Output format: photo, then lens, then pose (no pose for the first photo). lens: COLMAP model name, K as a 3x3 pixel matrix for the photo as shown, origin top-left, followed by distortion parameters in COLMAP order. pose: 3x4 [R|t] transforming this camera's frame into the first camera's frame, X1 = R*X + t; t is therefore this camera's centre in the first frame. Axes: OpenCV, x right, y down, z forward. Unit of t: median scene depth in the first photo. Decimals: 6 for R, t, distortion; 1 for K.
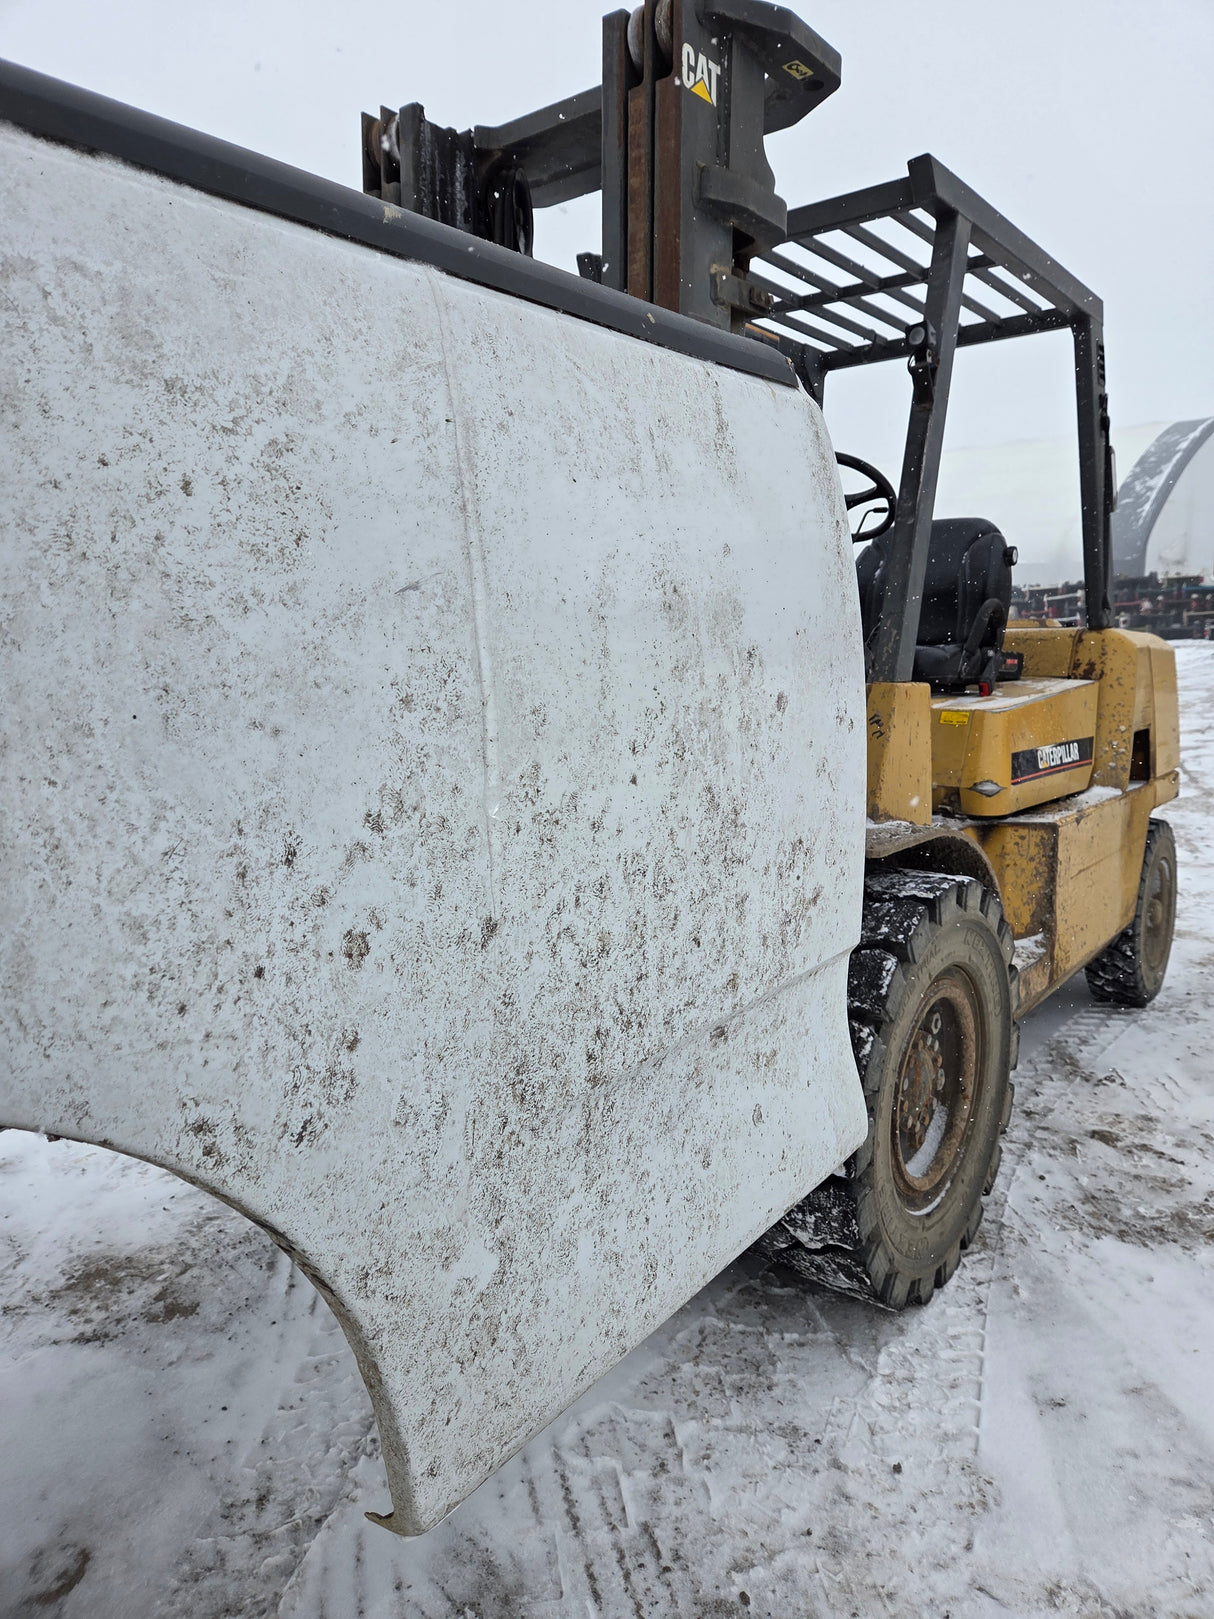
lens RADIAL K [[1080.6, 0, 608.2], [0, 1080.6, 785.5], [0, 0, 1]] dist [0.075660, -0.067368]
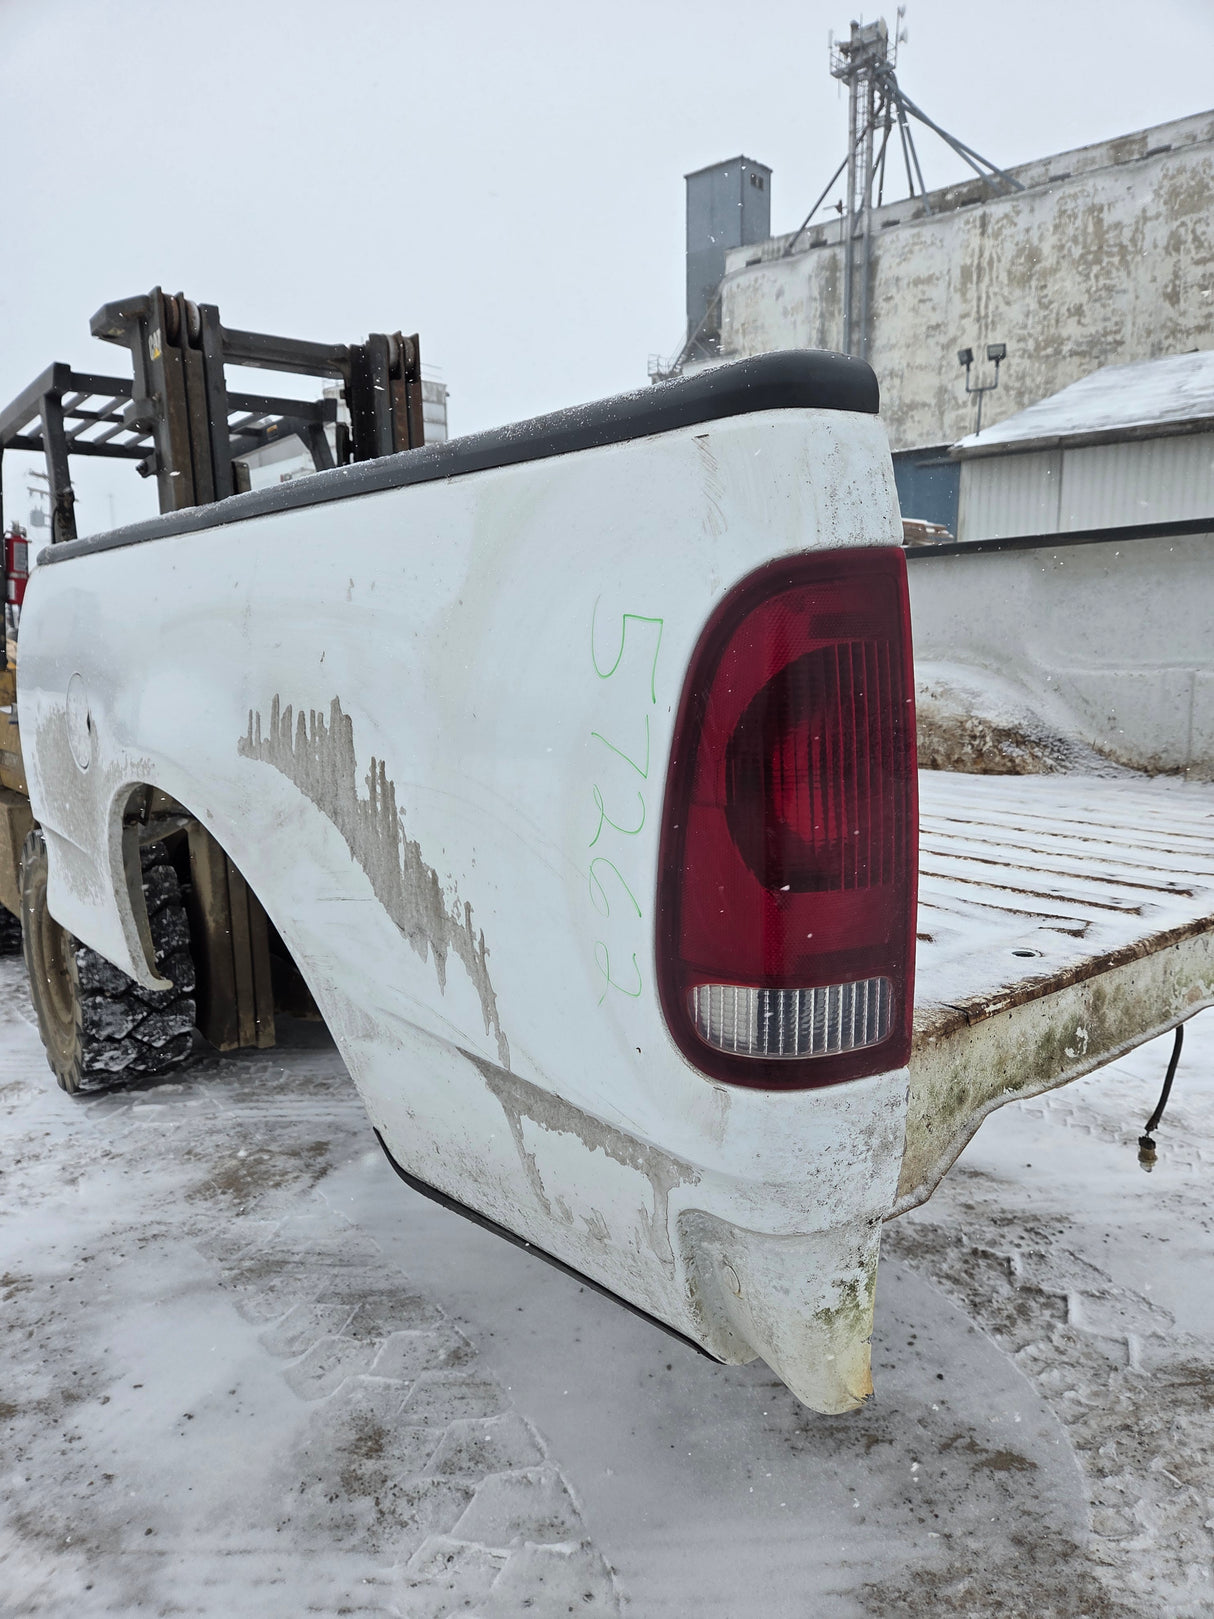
lens RADIAL K [[1080.6, 0, 612.1], [0, 1080.6, 803.1], [0, 0, 1]] dist [0.075660, -0.067368]
pose [[0.230288, -0.144389, 0.962351, -2.012024], [0.161290, 0.980916, 0.108578, -0.062053], [-0.959663, 0.130214, 0.249181, 0.291018]]
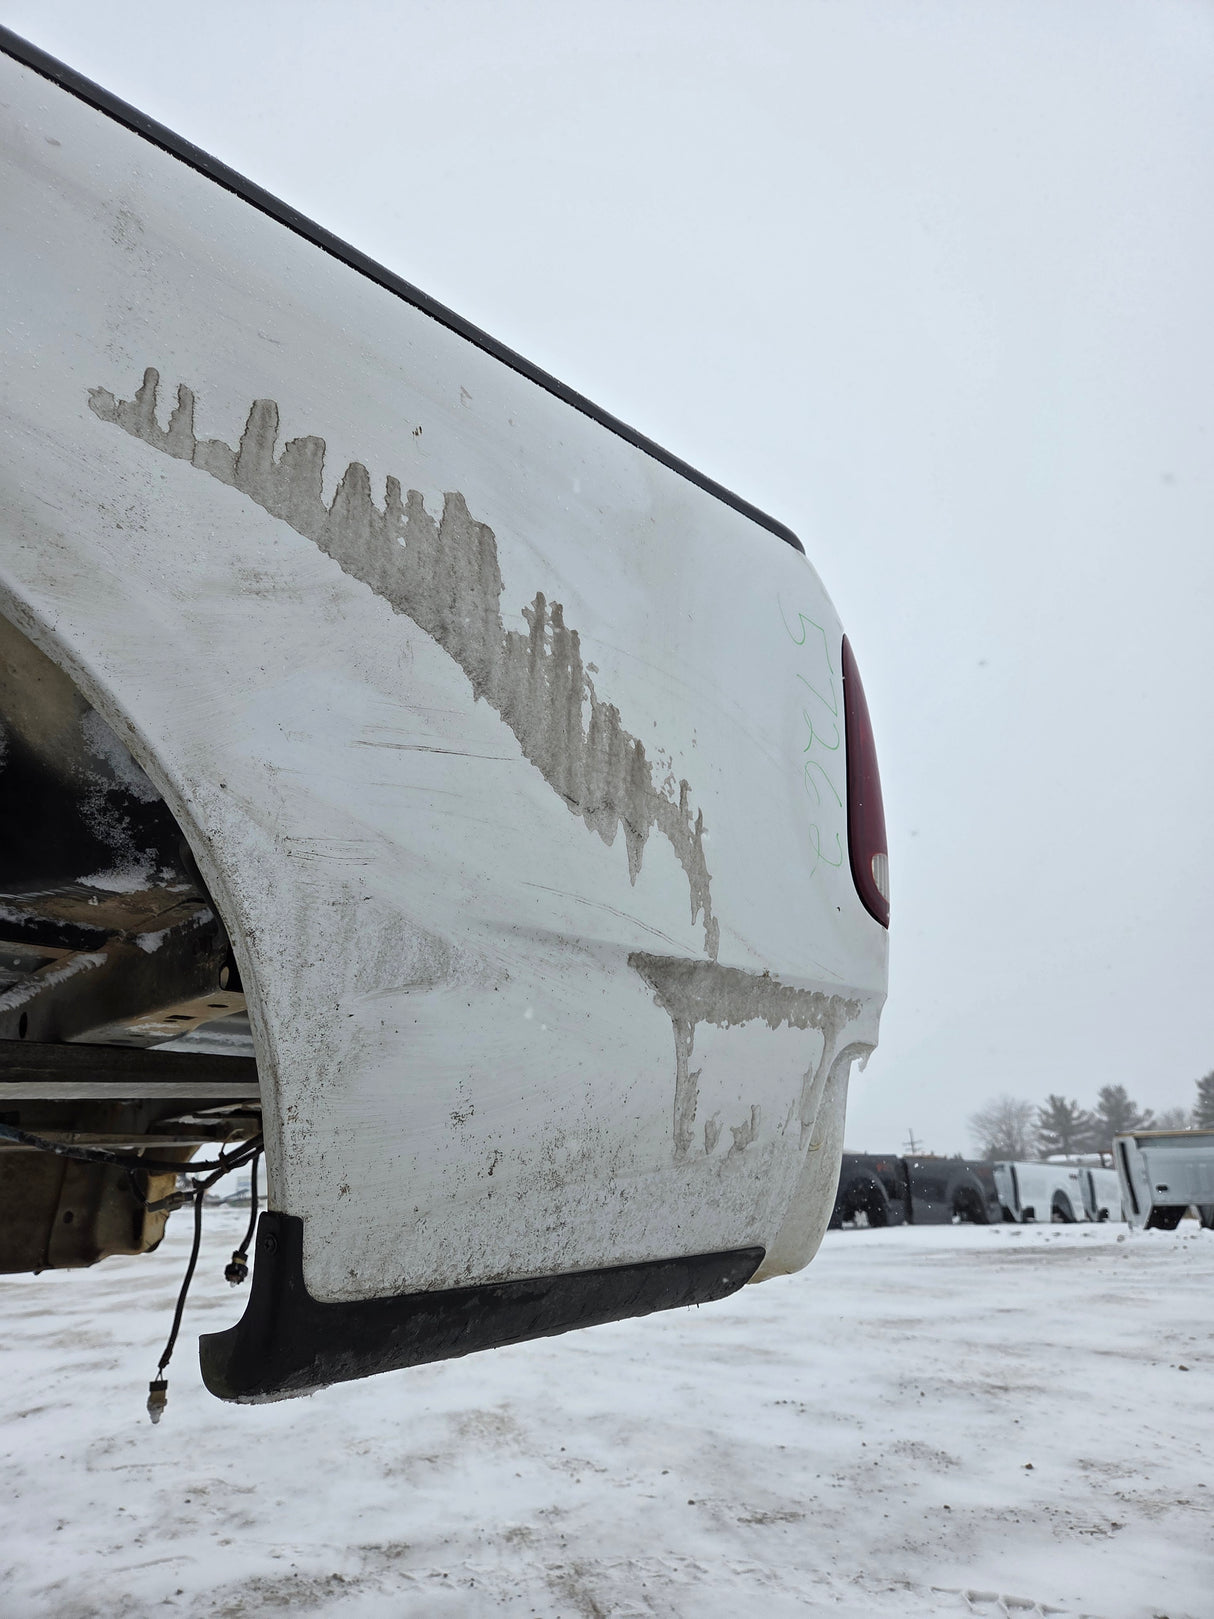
lens RADIAL K [[1080.6, 0, 593.3], [0, 1080.6, 789.8], [0, 0, 1]] dist [0.075660, -0.067368]
pose [[-0.985461, 0.087191, 0.145821, -1.512177], [0.054083, 0.974615, -0.217258, 0.164292], [-0.161062, -0.206213, -0.965161, 1.062443]]
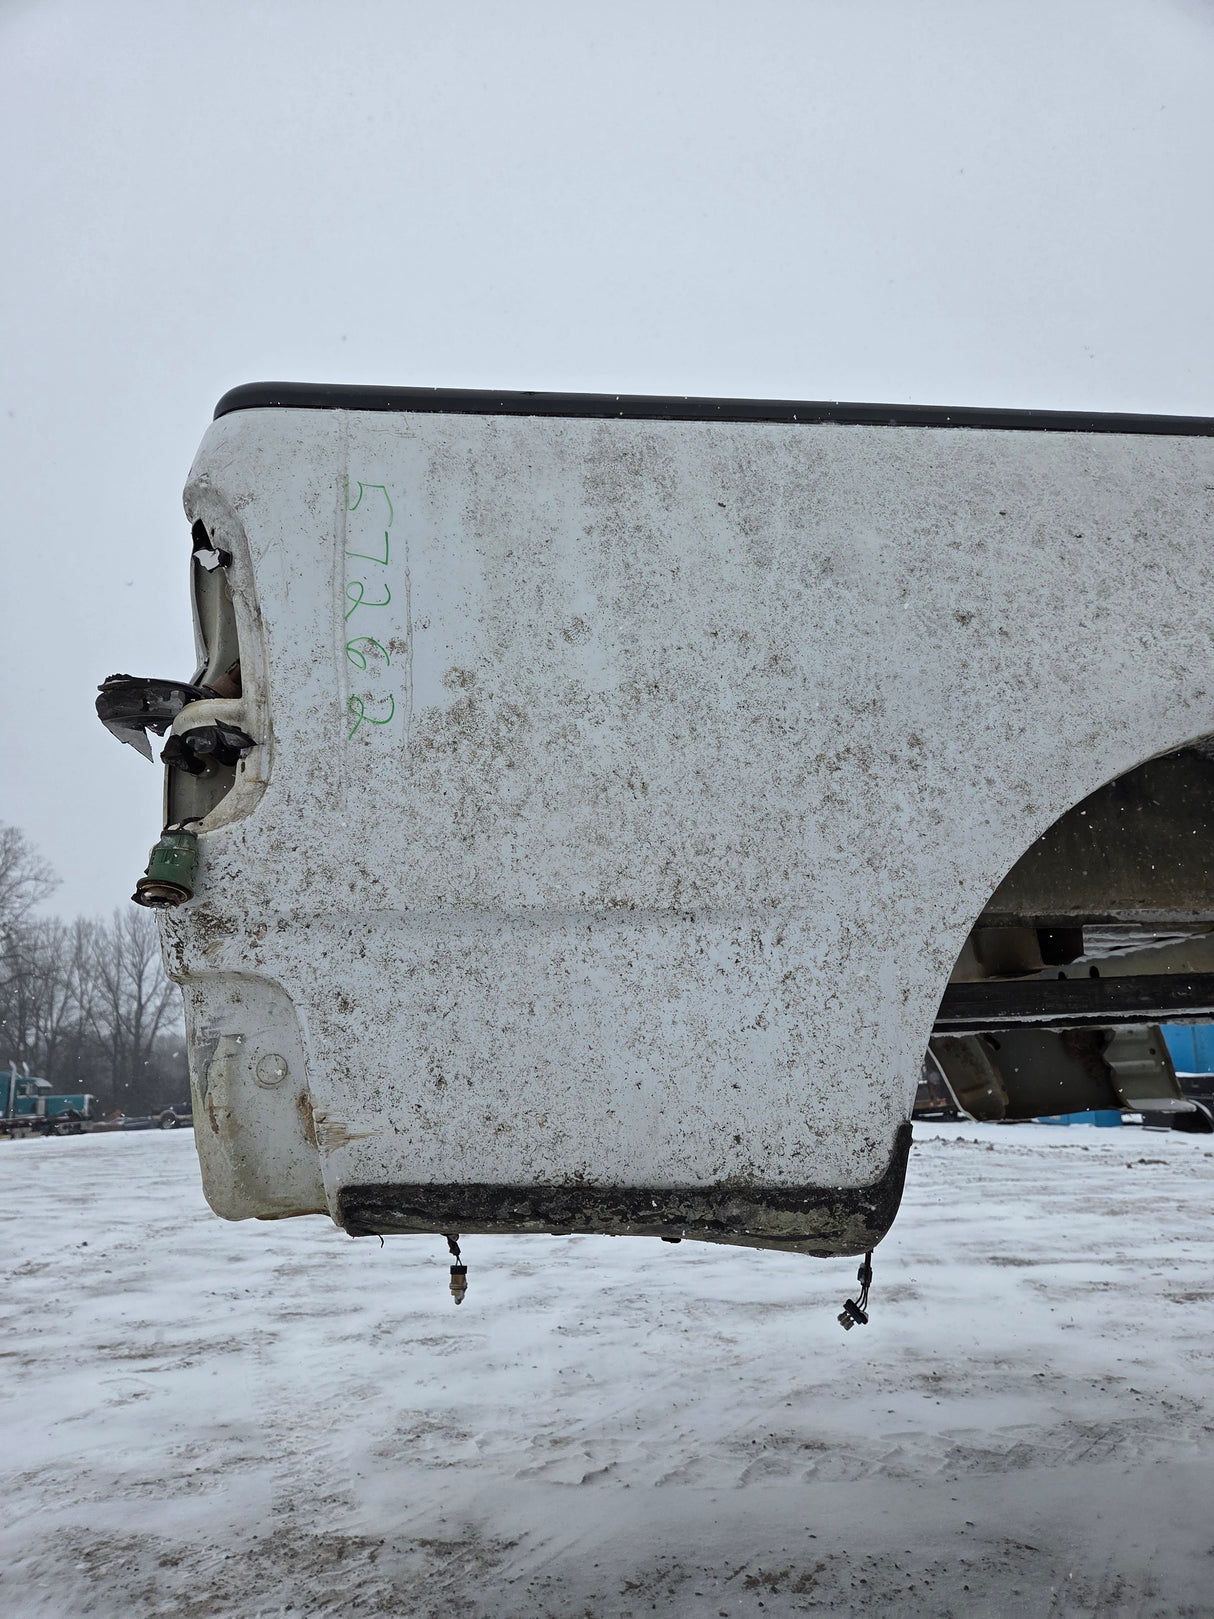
lens RADIAL K [[1080.6, 0, 592.5], [0, 1080.6, 815.7], [0, 0, 1]] dist [0.075660, -0.067368]
pose [[0.733199, -0.182748, -0.654998, -0.160888], [-0.064137, 0.940334, -0.334154, 0.370994], [0.676983, 0.287011, 0.677731, -0.588752]]
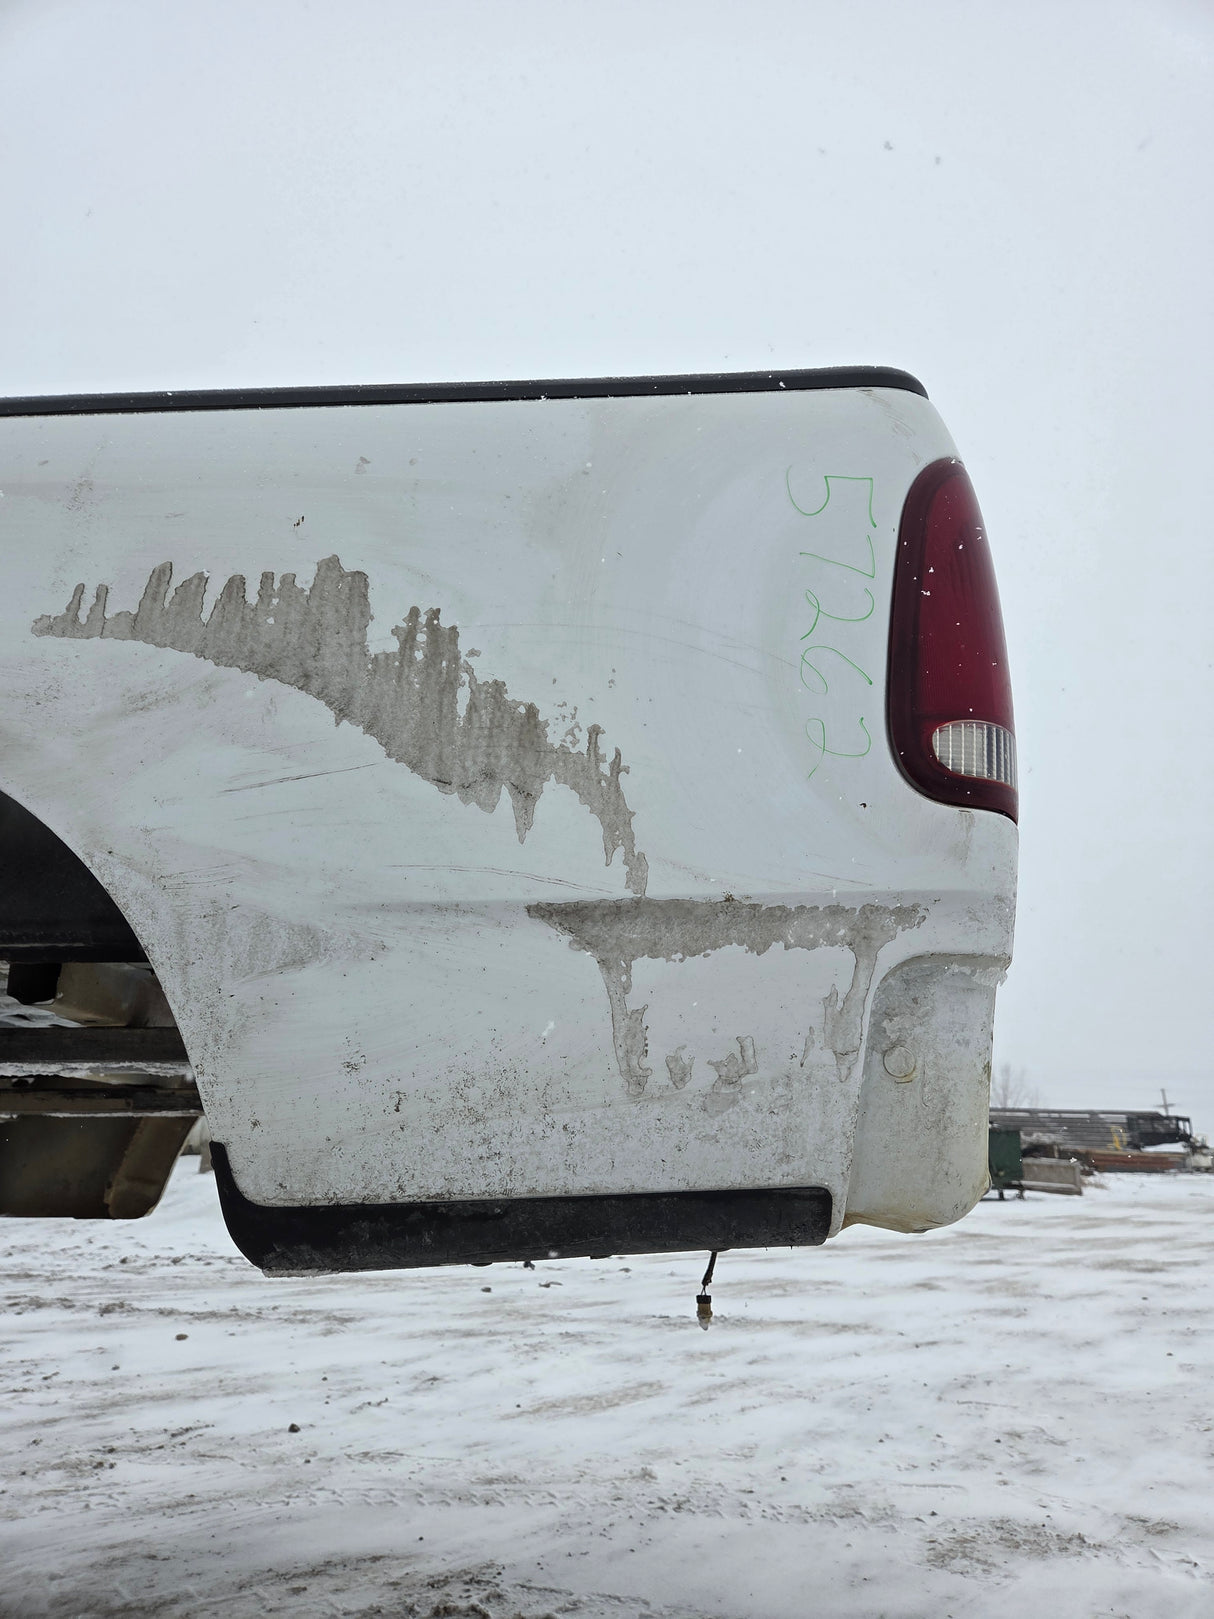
lens RADIAL K [[1080.6, 0, 612.3], [0, 1080.6, 809.3], [0, 0, 1]] dist [0.075660, -0.067368]
pose [[-0.550946, 0.277118, 0.787188, -1.910444], [0.127163, 0.960120, -0.248996, 0.222956], [-0.824796, -0.037082, -0.564214, 0.823803]]
